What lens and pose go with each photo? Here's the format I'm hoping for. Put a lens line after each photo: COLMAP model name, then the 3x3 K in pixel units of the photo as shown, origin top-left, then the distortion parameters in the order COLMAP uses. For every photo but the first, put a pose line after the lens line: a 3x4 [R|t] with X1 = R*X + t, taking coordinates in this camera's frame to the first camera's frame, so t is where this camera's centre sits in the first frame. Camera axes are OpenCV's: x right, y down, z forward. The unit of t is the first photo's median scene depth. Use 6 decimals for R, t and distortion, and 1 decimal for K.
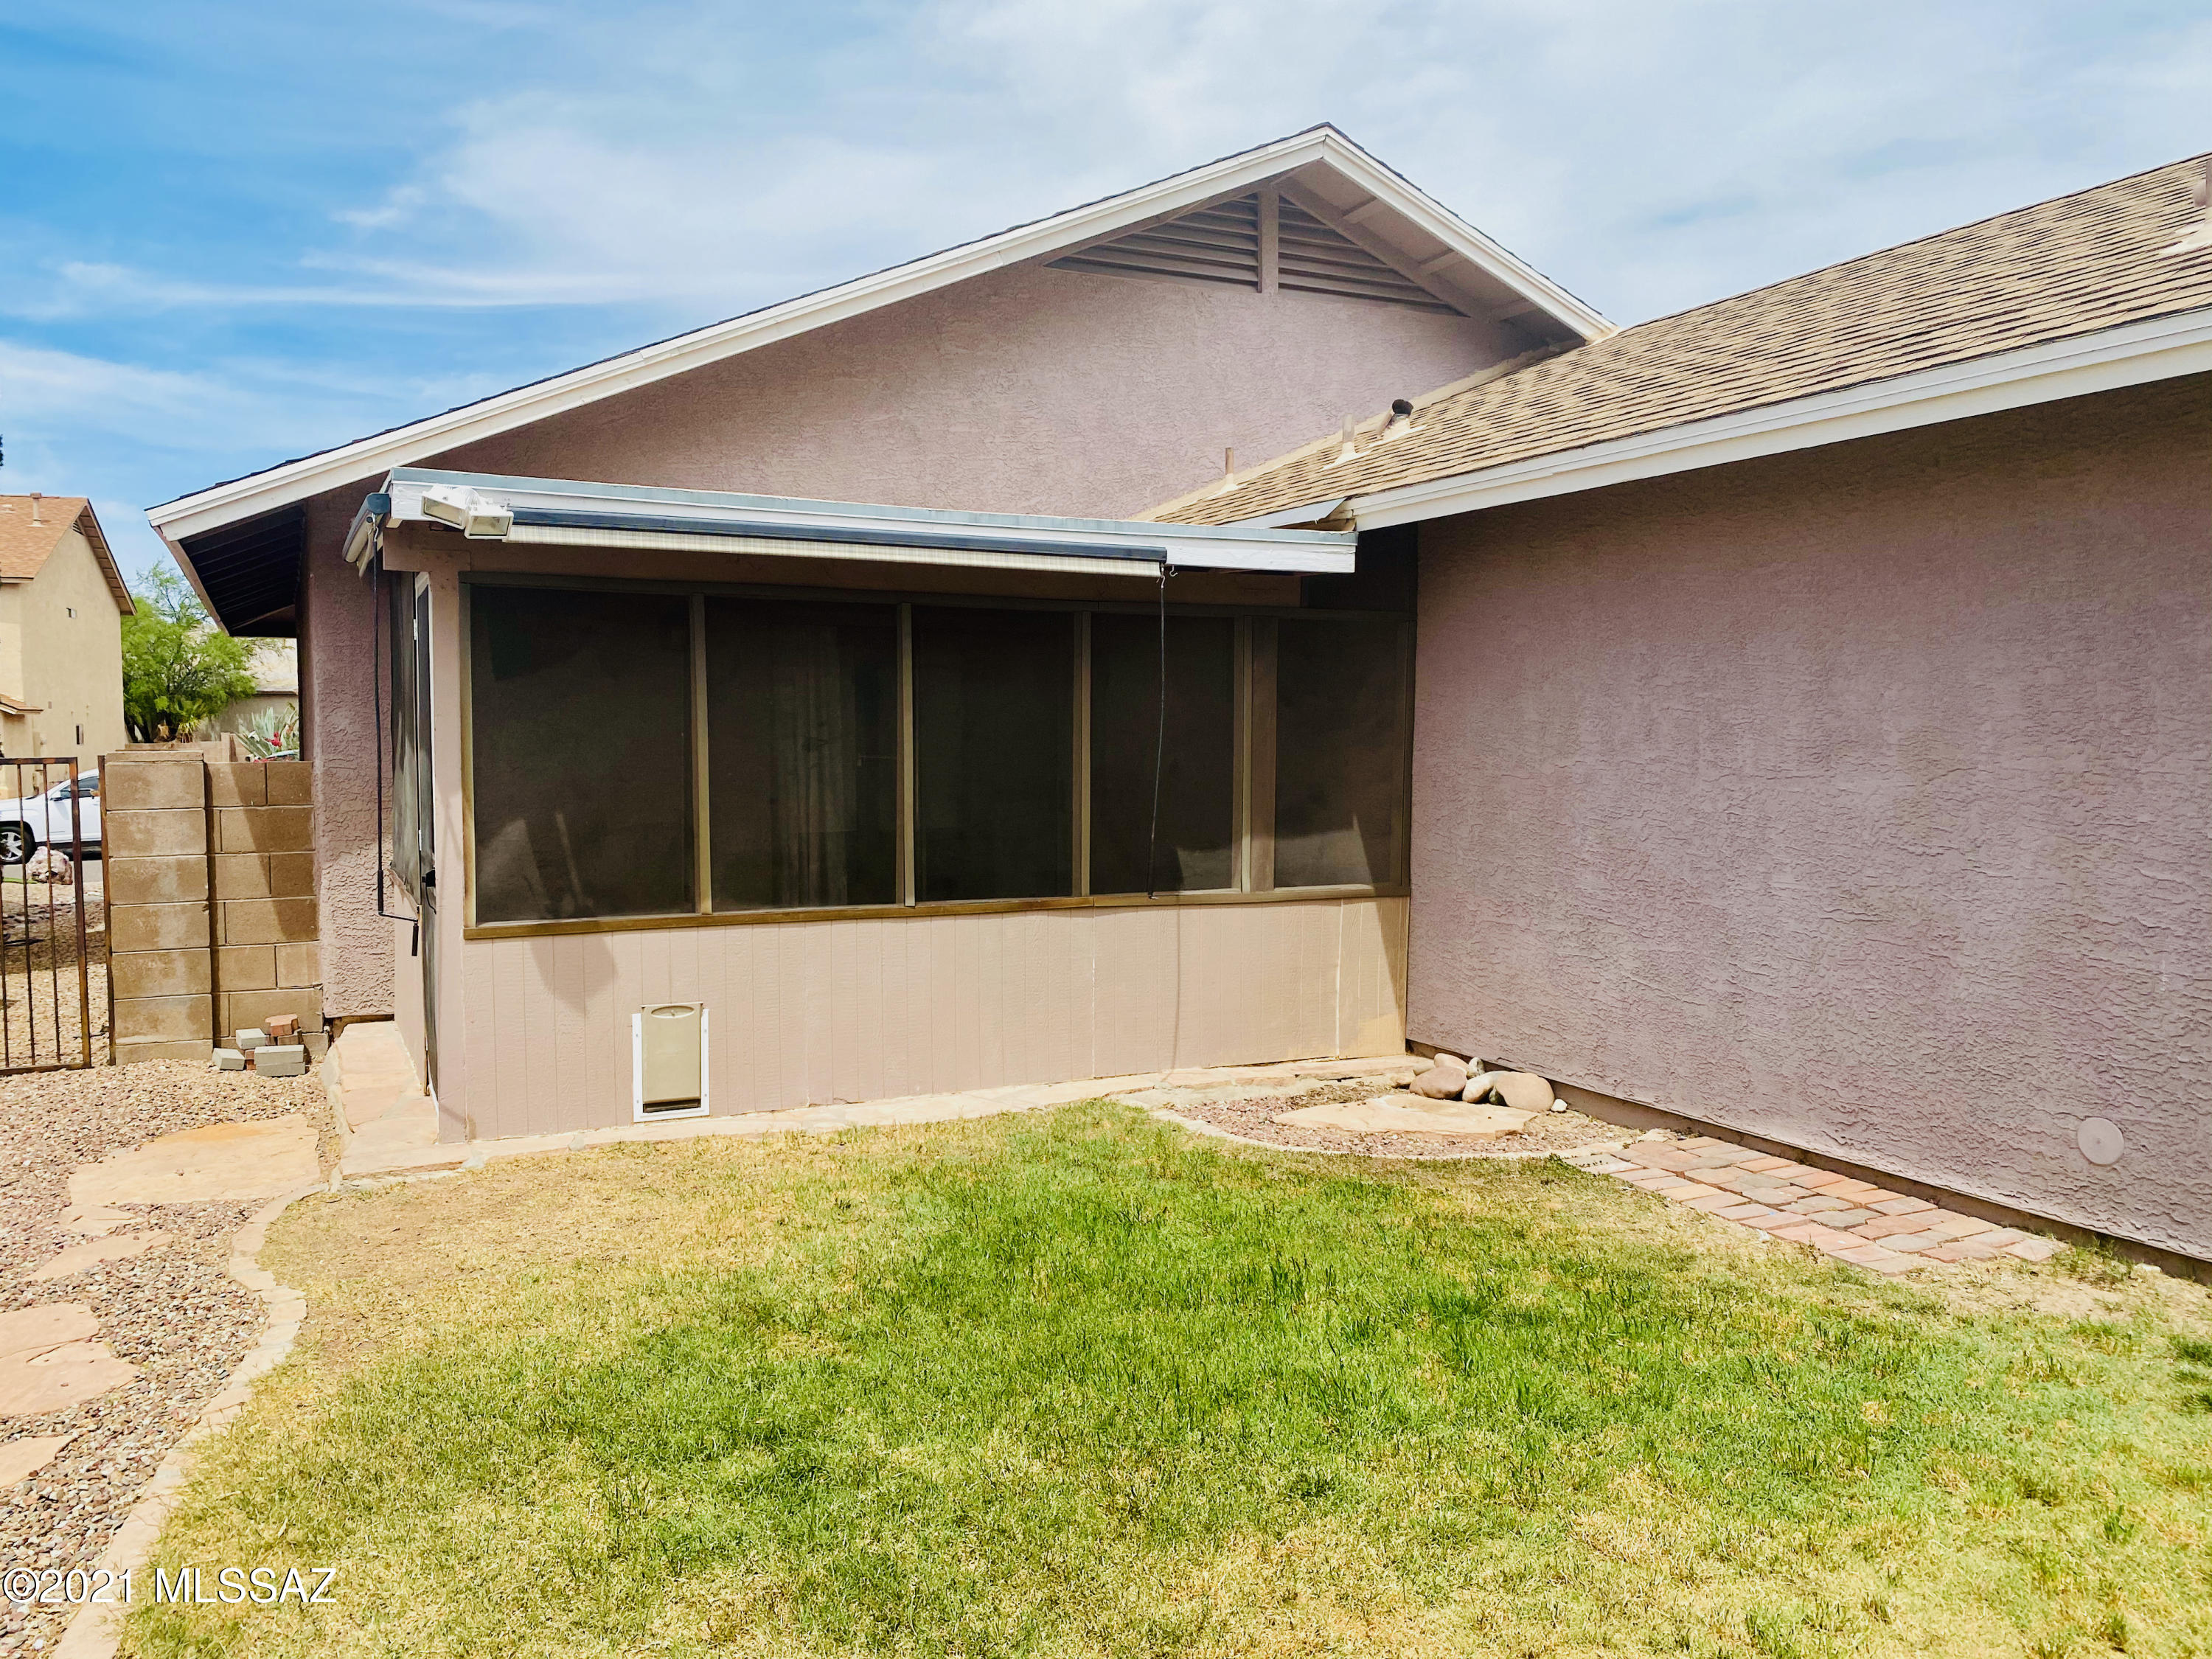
lens RADIAL K [[1843.1, 0, 1106.0], [0, 1843.1, 829.5], [0, 0, 1]] dist [0.007058, -0.004688]
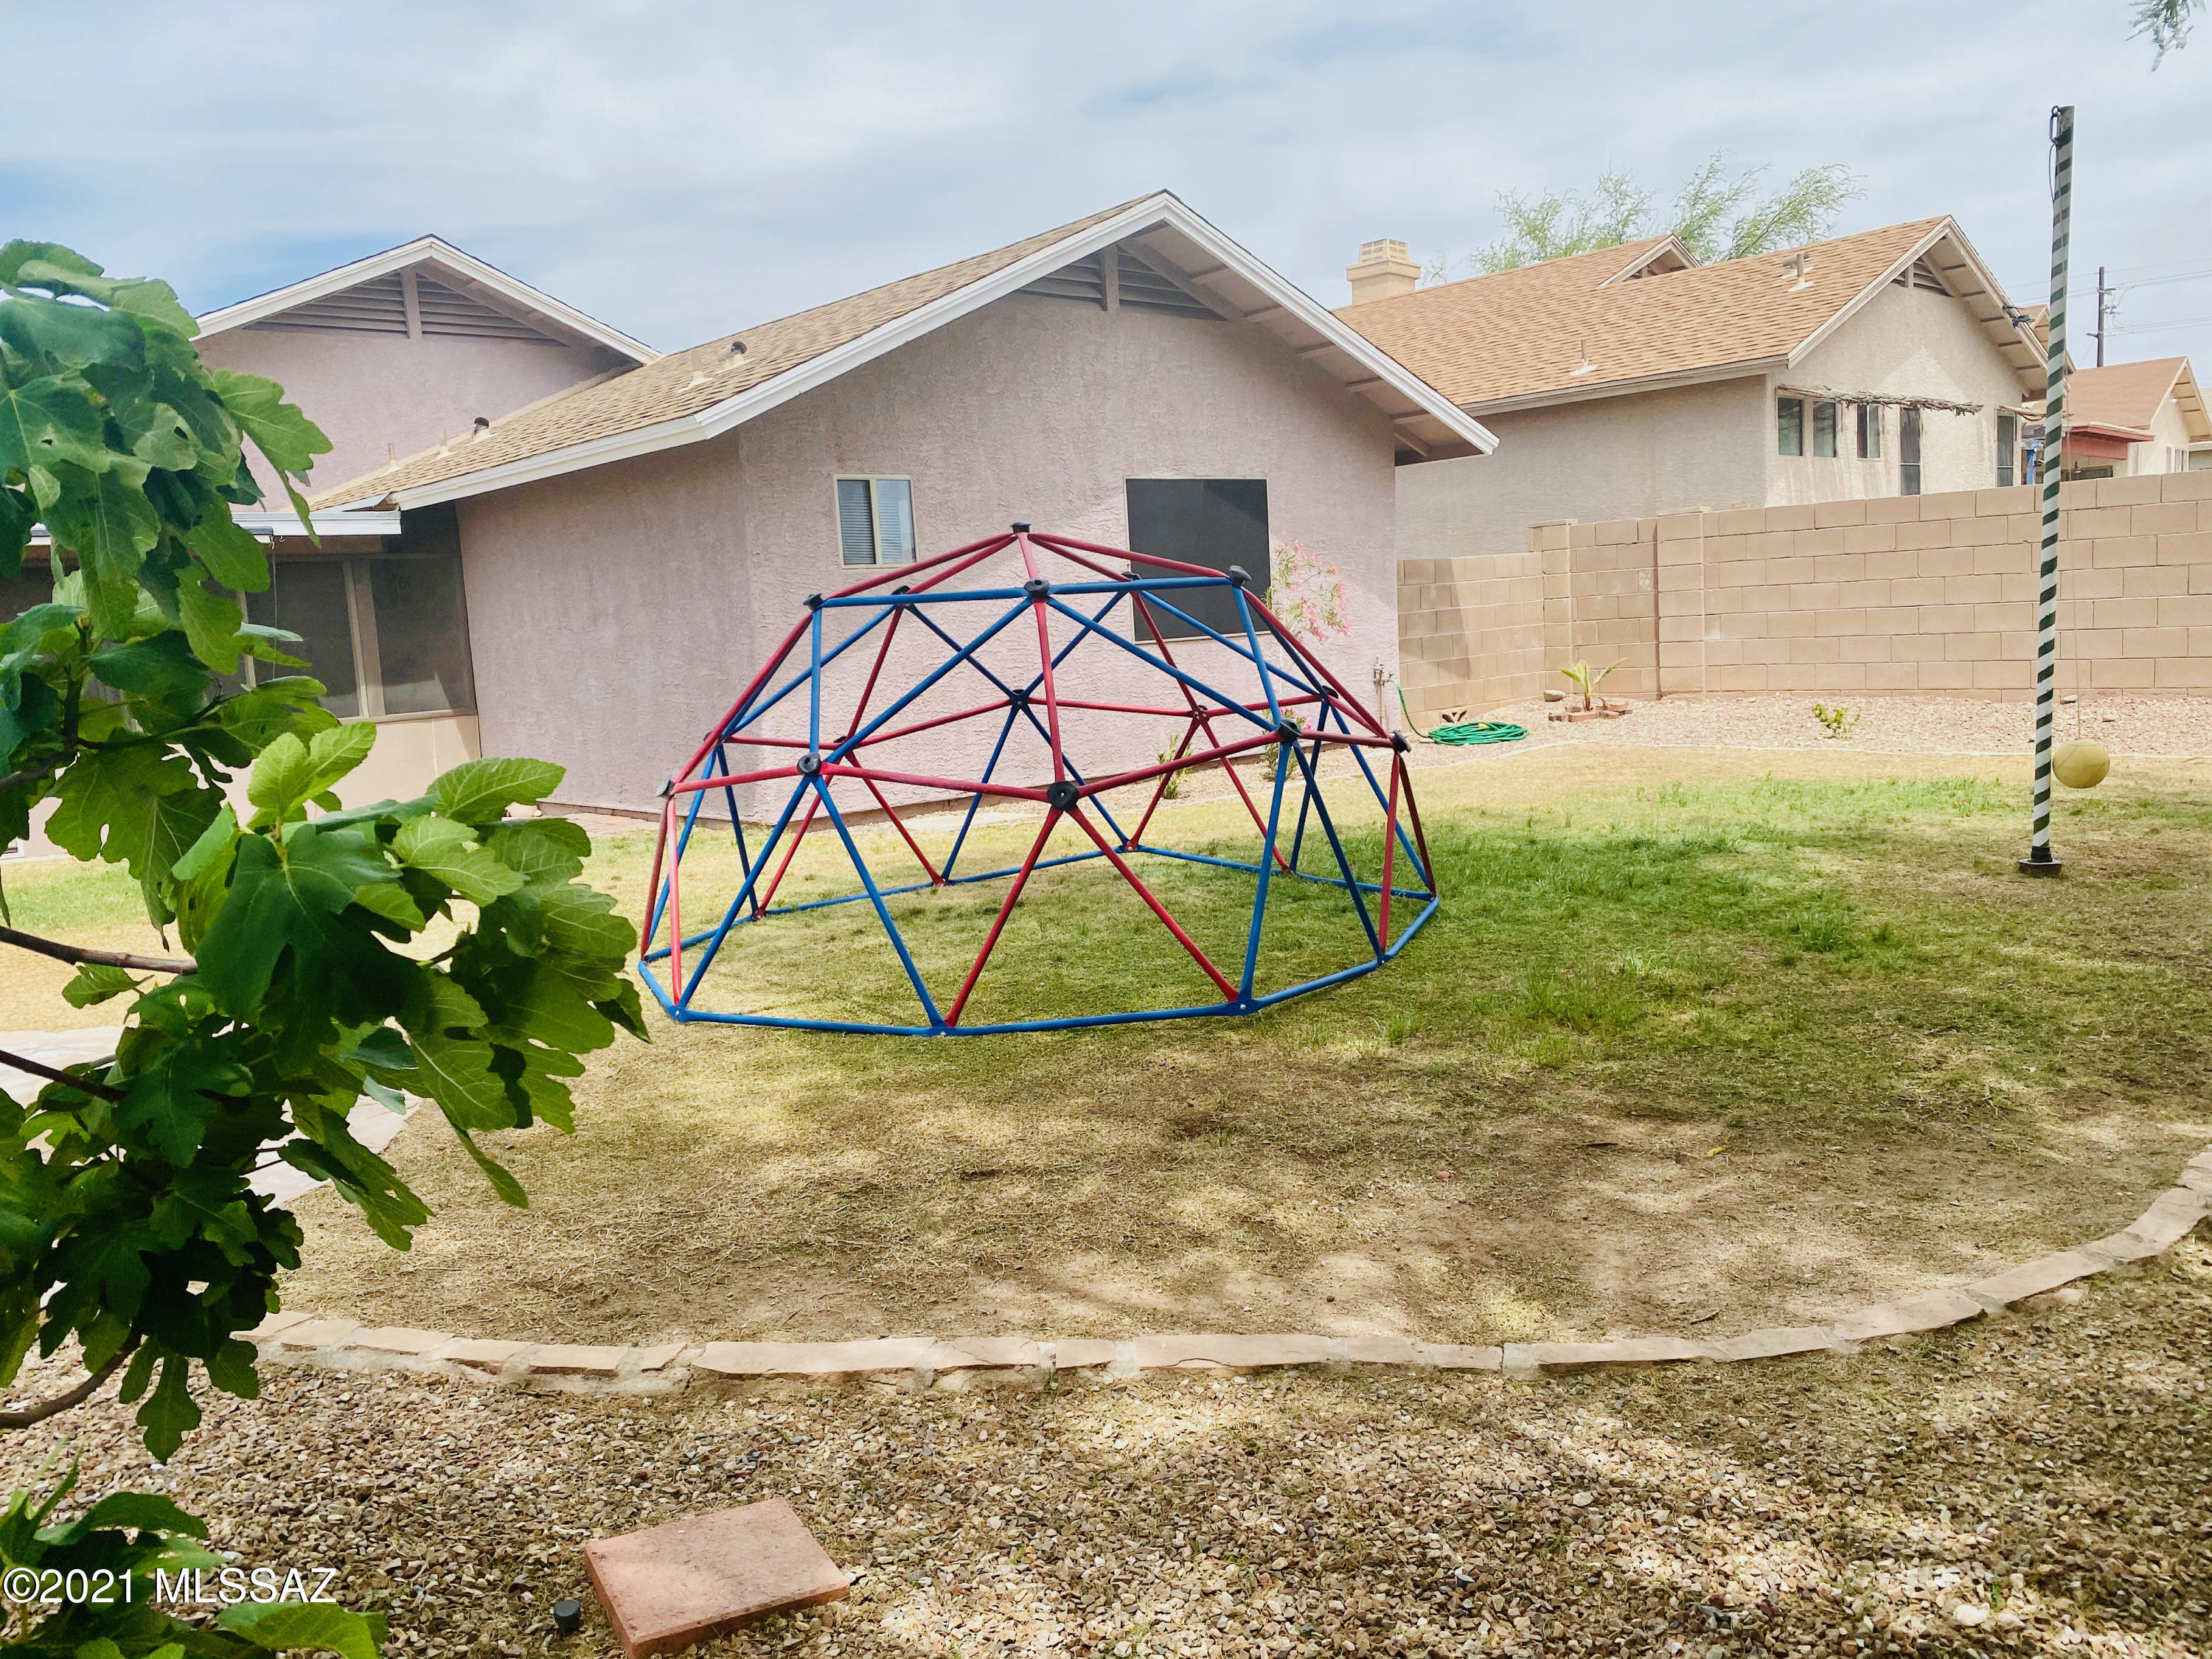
lens RADIAL K [[1710.2, 0, 1114.5], [0, 1710.2, 837.6], [0, 0, 1]] dist [0.010402, -0.005571]
pose [[0.955552, -0.093355, 0.279652, 0.304687], [0.072857, 0.993896, 0.082838, 0.067970], [-0.285678, -0.058781, 0.956521, -0.819722]]
